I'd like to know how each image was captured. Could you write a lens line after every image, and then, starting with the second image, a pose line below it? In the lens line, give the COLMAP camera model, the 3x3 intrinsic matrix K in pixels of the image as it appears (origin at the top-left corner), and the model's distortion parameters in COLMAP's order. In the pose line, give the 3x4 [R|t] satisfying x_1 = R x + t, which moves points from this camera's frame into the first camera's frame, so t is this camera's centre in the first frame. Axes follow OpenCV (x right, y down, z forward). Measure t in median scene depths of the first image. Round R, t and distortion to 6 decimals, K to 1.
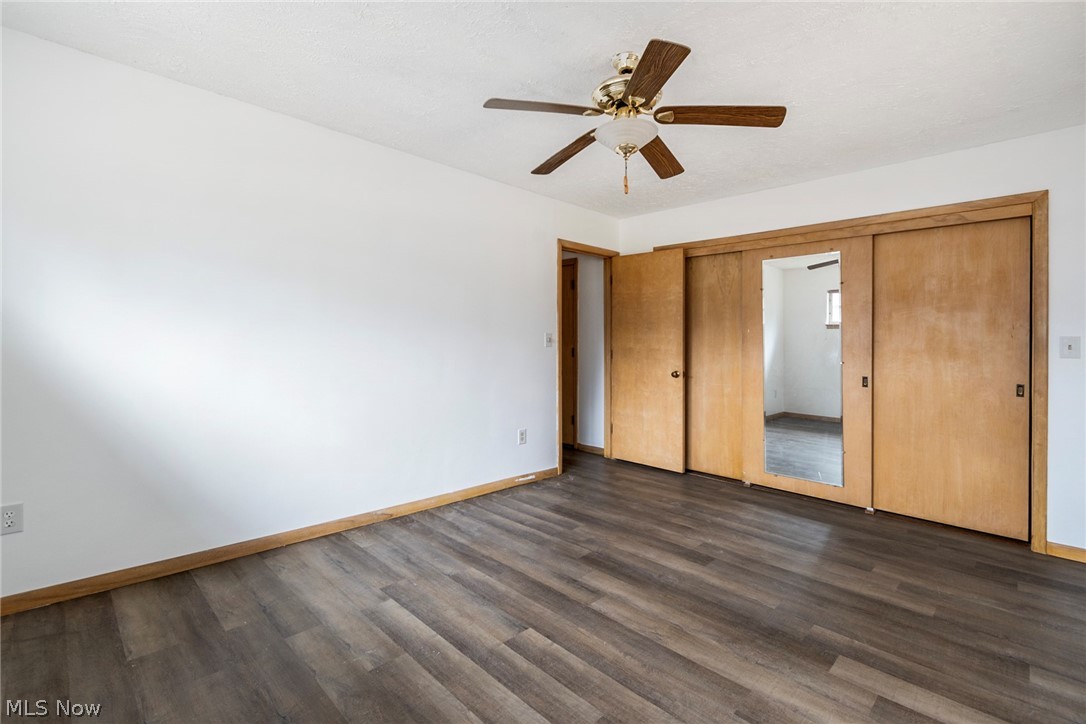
lens RADIAL K [[489.5, 0, 542.4], [0, 489.5, 342.7], [0, 0, 1]] dist [0.000752, -0.000982]
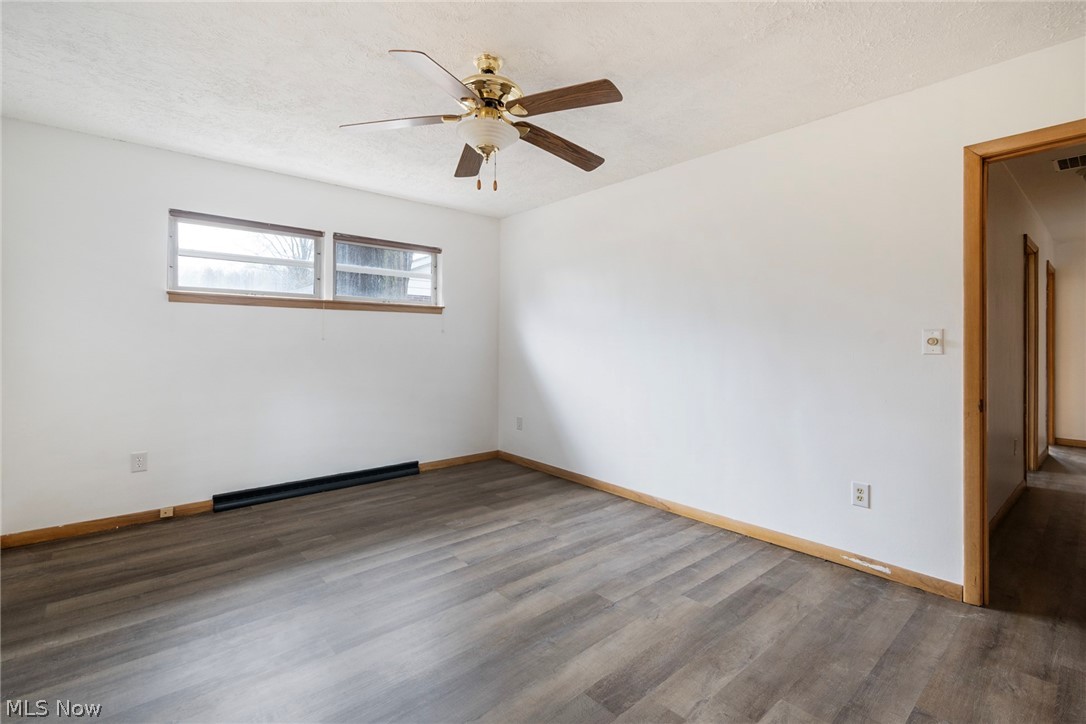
lens RADIAL K [[489.5, 0, 542.4], [0, 489.5, 342.7], [0, 0, 1]] dist [0.000752, -0.000982]
pose [[-0.054594, -0.015714, -0.998385, 0.923467], [-0.009664, 0.999838, -0.015209, 0.012044], [0.998462, 0.008818, -0.054737, 0.925013]]
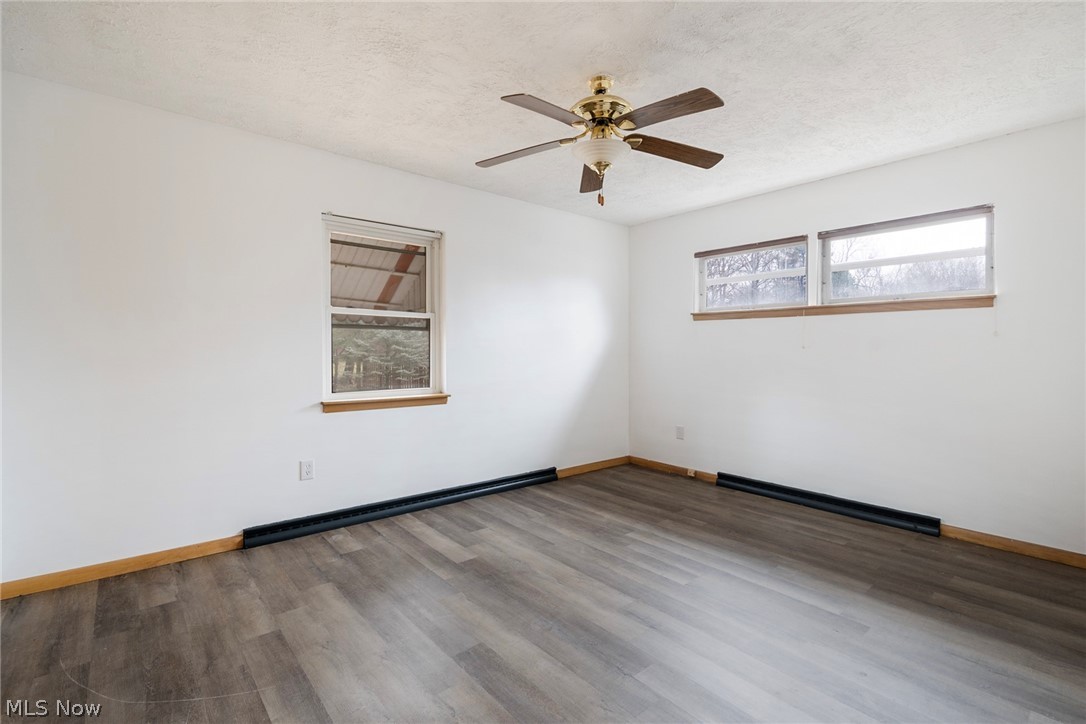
lens RADIAL K [[503.8, 0, 537.8], [0, 503.8, 368.0], [0, 0, 1]] dist [0.001327, -0.000086]
pose [[-0.996371, -0.025961, 0.081060, 0.182460], [-0.022298, 0.998703, 0.045777, -0.003387], [-0.082143, 0.043804, -0.995657, 1.655016]]
